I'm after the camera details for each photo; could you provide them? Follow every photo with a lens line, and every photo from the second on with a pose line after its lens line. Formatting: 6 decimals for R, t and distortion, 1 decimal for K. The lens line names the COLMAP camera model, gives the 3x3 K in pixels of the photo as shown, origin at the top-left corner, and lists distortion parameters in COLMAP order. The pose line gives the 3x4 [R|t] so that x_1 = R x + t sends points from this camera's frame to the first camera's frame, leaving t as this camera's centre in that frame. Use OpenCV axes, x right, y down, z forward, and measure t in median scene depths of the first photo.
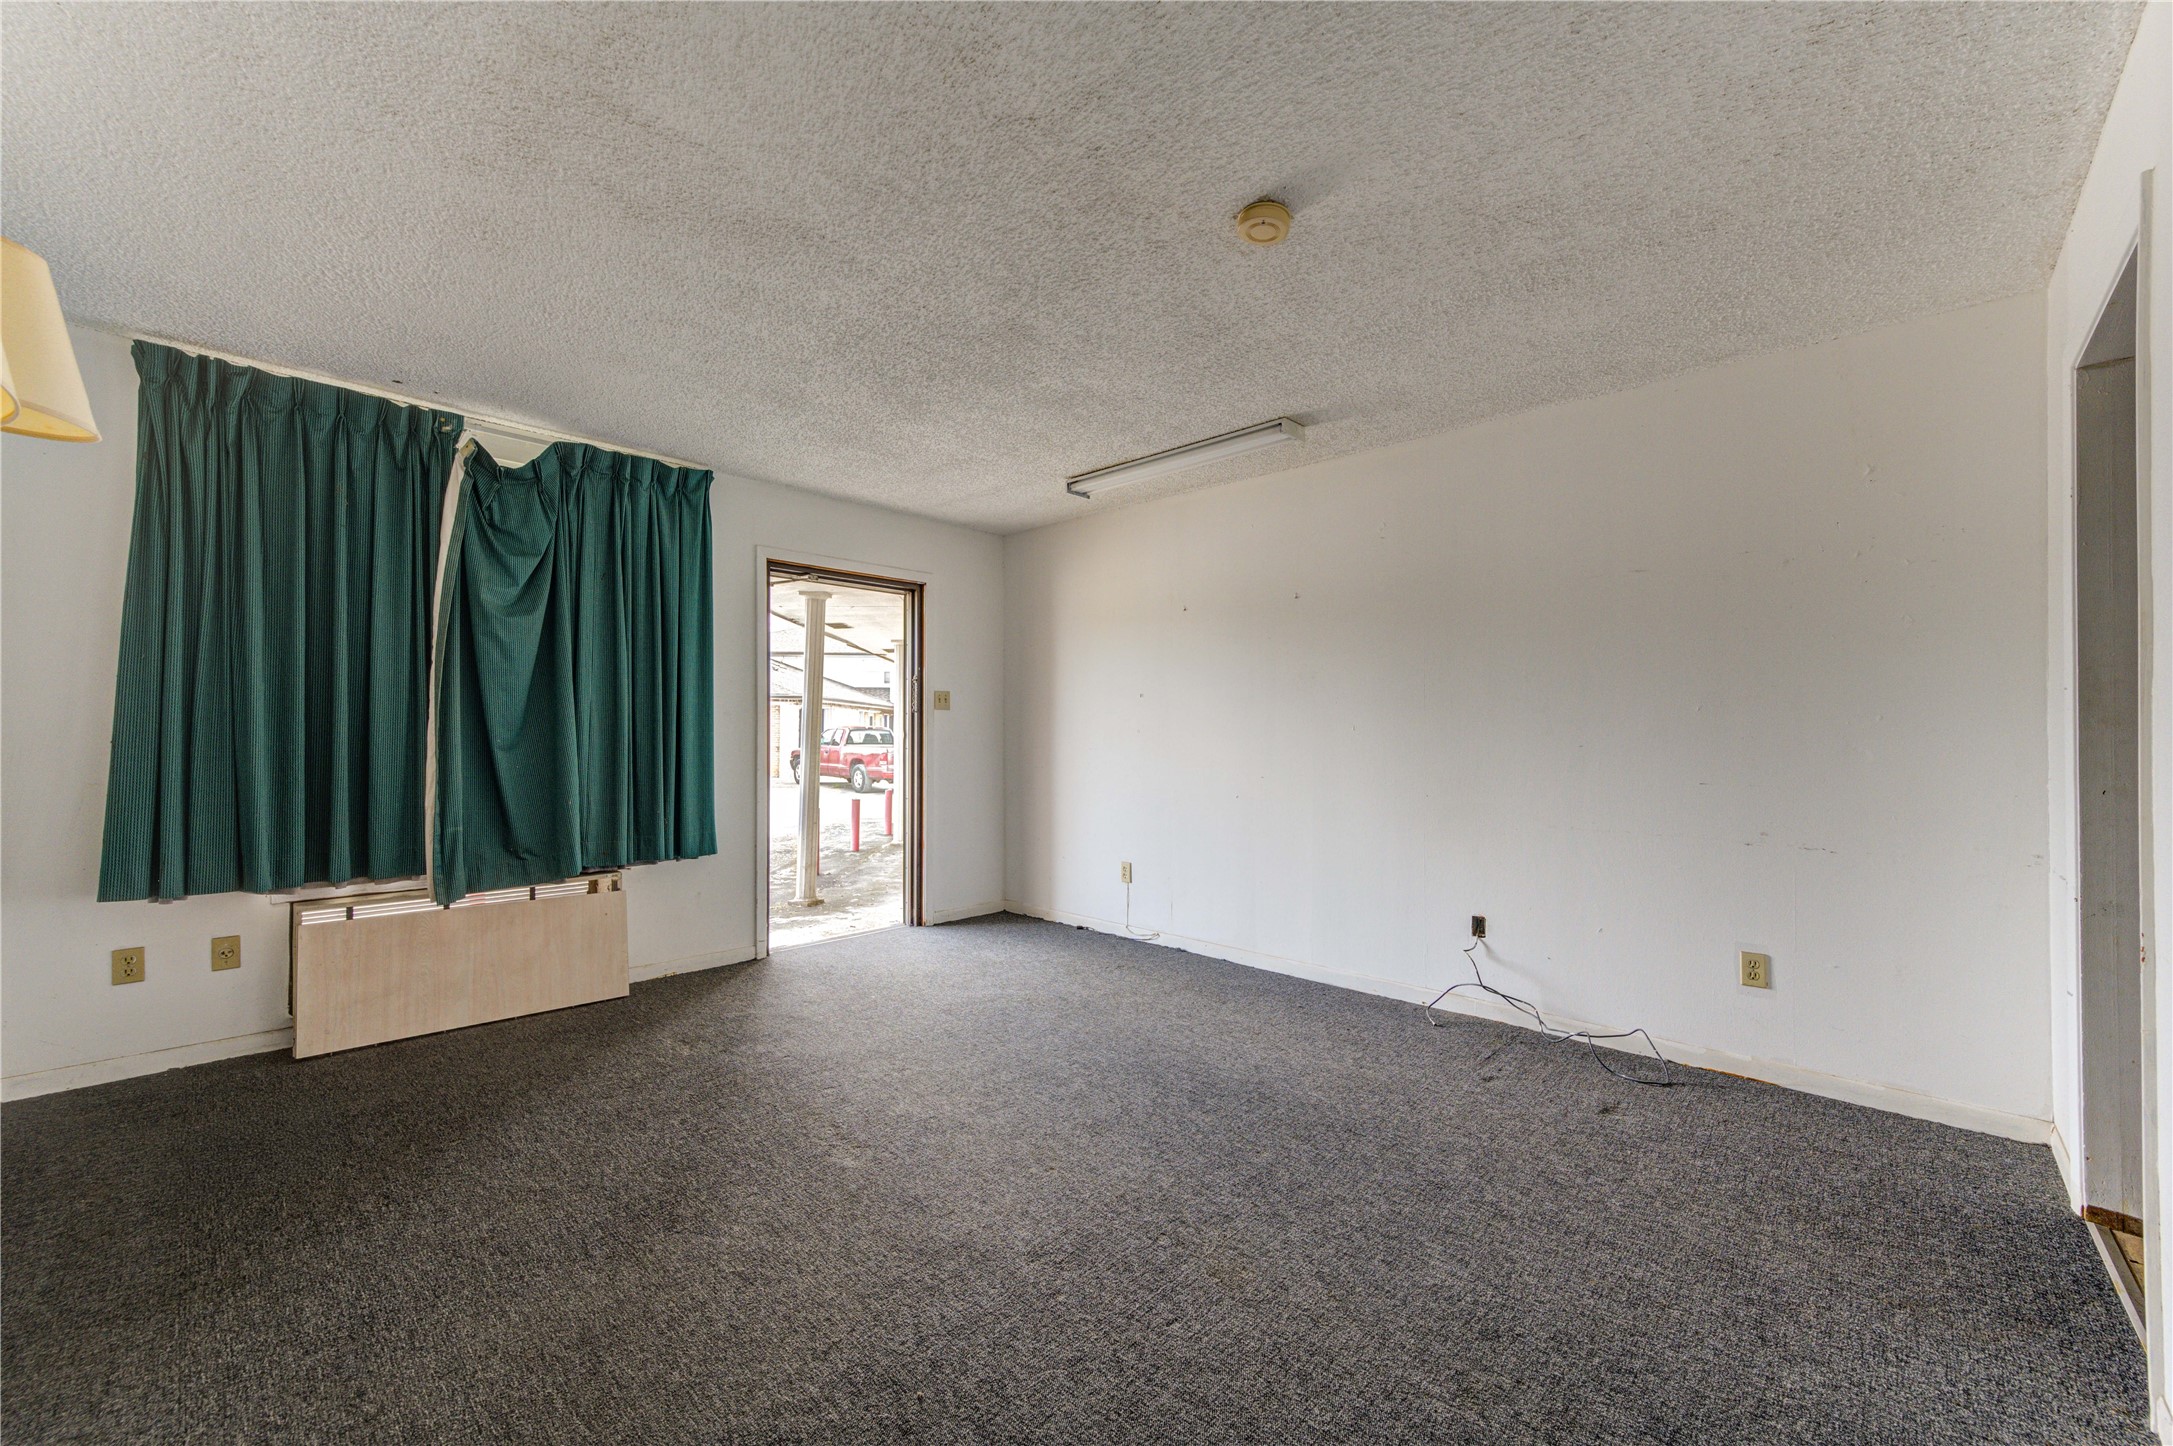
lens RADIAL K [[848.2, 0, 1086.3], [0, 848.2, 727.1], [0, 0, 1]] dist [0.001245, -0.000488]
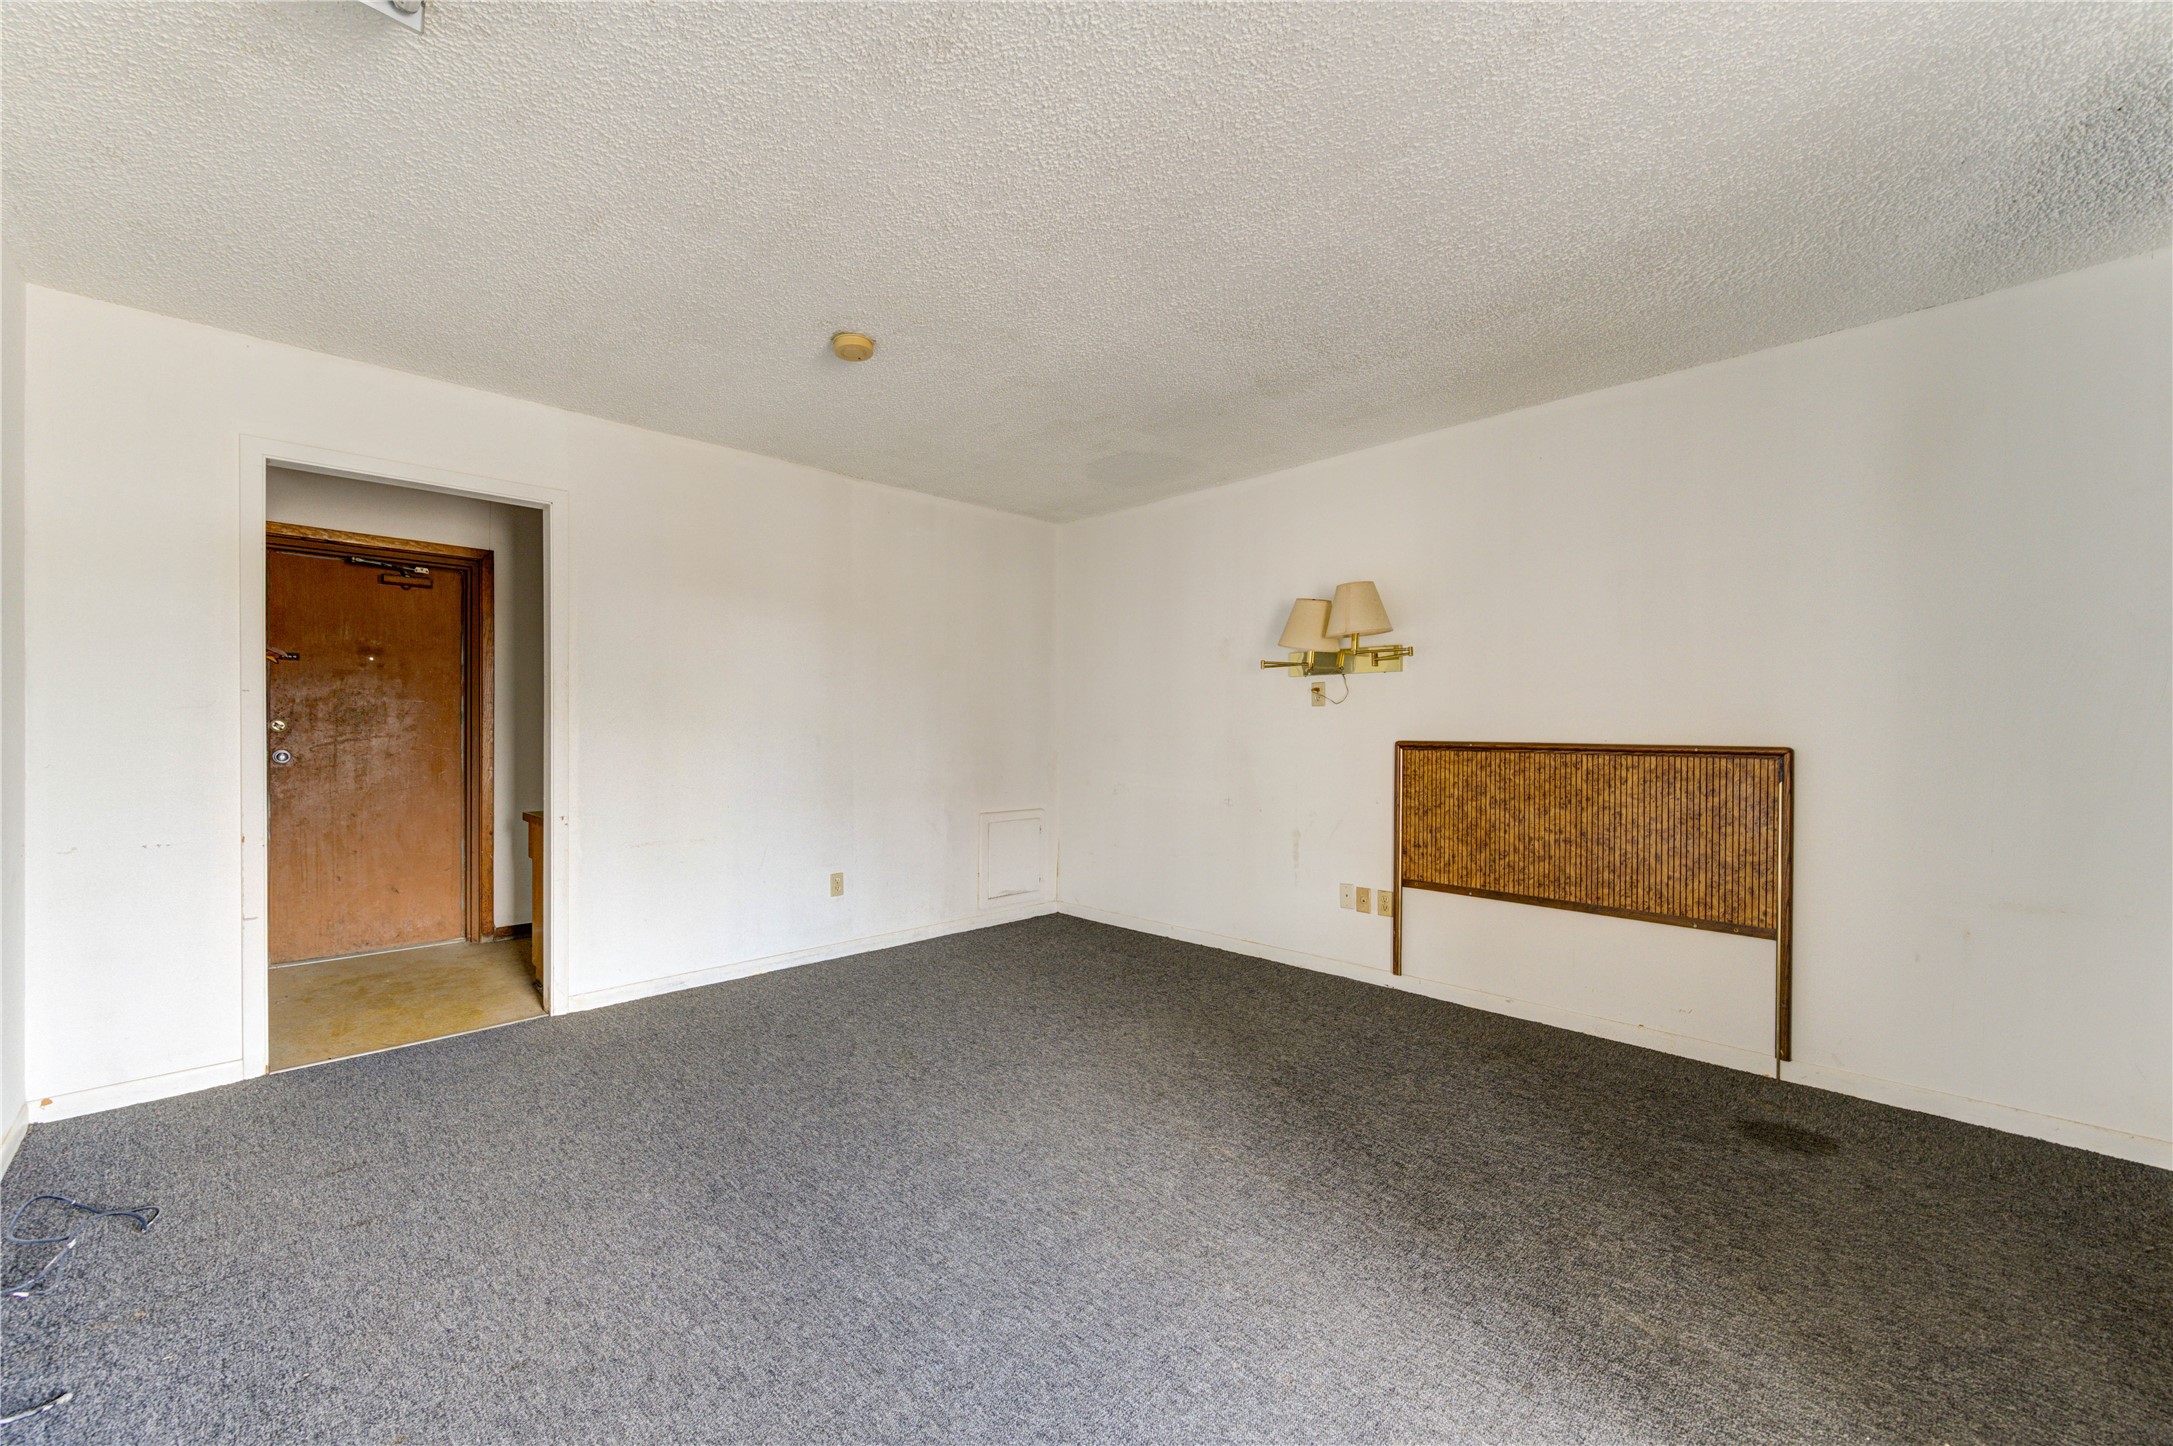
lens RADIAL K [[848.2, 0, 1078.4], [0, 848.2, 733.1], [0, 0, 1]] dist [0.001245, -0.000488]
pose [[-0.999502, -0.006670, 0.030845, -0.148547], [-0.006681, 0.999978, -0.000248, 0.008040], [-0.030843, -0.000454, -0.999524, 1.799240]]
